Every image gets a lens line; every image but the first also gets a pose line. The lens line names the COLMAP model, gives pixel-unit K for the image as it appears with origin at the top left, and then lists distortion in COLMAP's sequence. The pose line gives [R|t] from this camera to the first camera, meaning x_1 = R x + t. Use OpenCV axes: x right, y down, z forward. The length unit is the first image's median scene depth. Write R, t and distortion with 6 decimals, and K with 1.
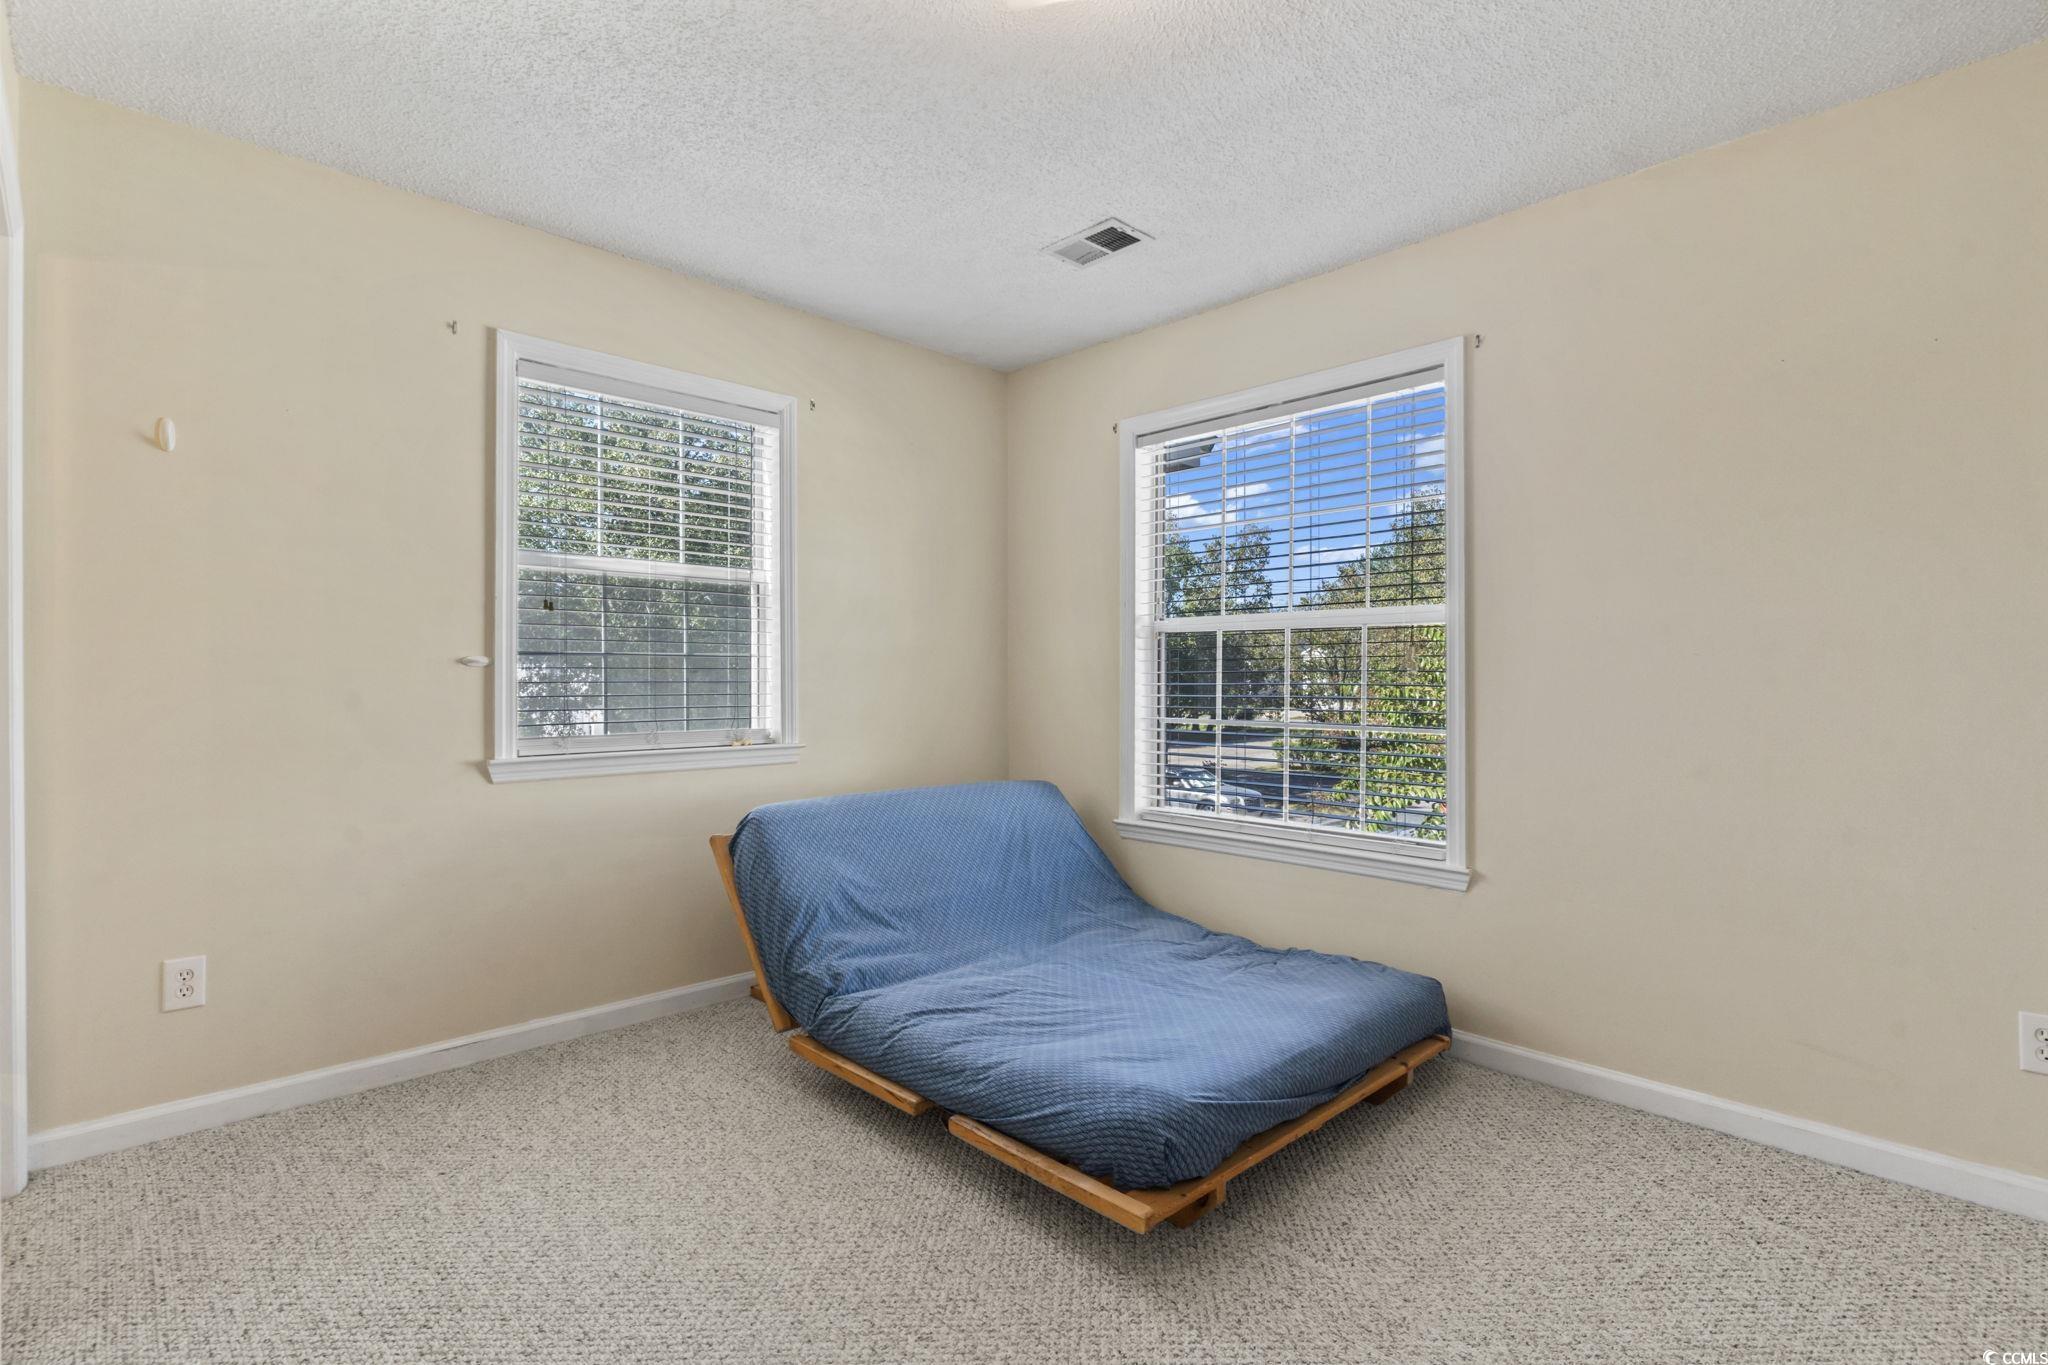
lens RADIAL K [[977.2, 0, 1017.4], [0, 977.2, 678.9], [0, 0, 1]] dist [0.000438, 0.000021]
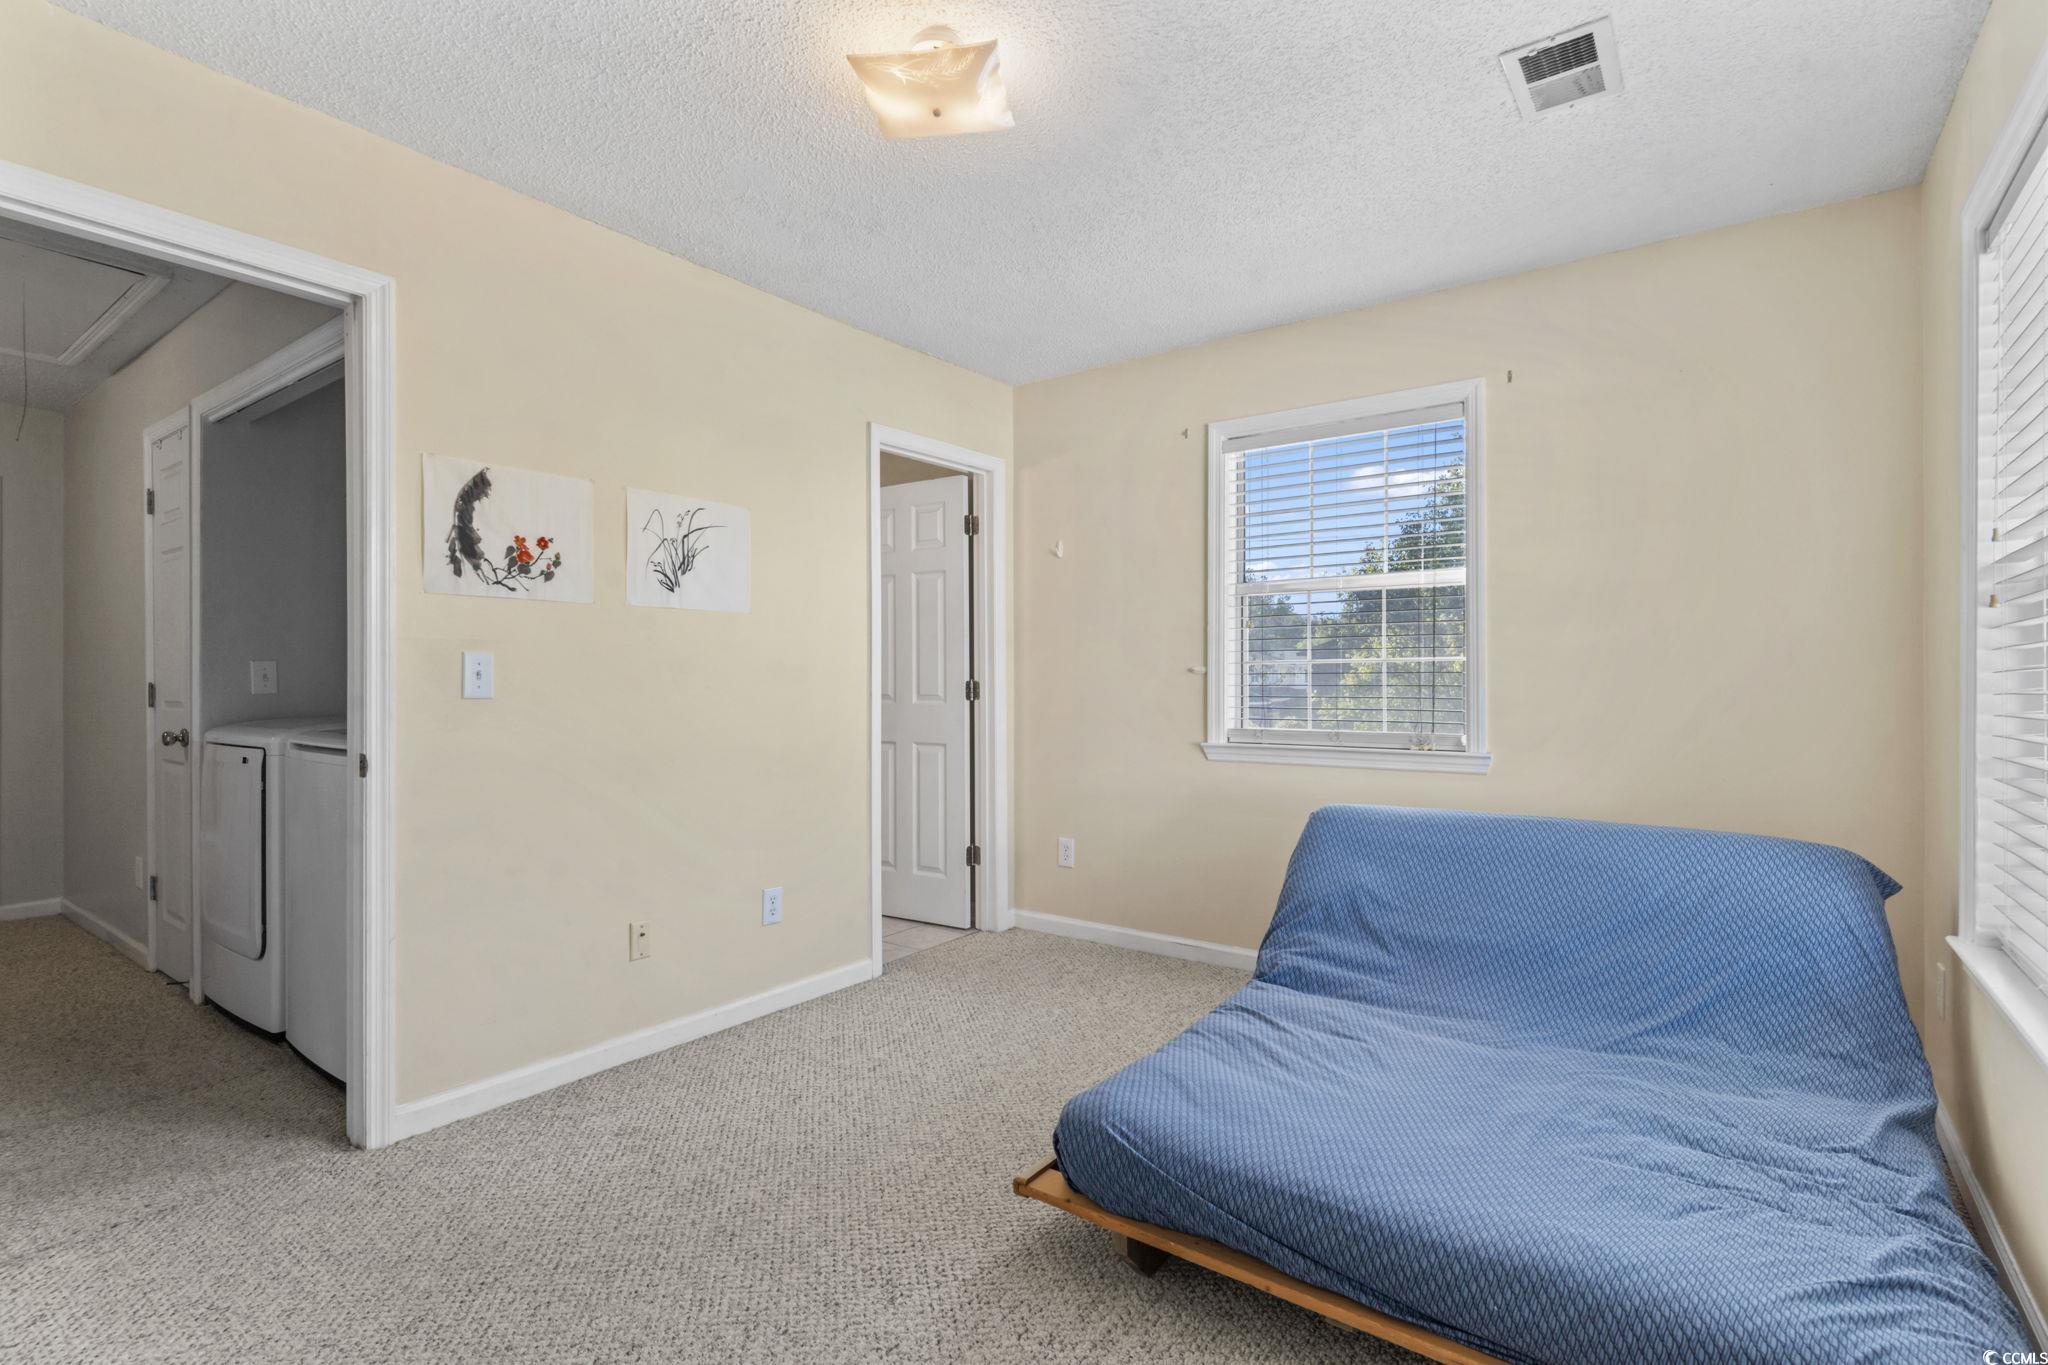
lens RADIAL K [[977.2, 0, 1017.4], [0, 977.2, 678.9], [0, 0, 1]] dist [0.000438, 0.000021]
pose [[0.162547, -0.004174, -0.986692, 0.779802], [0.000616, 0.999991, -0.004129, -0.000142], [0.986701, 0.000063, 0.162548, 0.534772]]
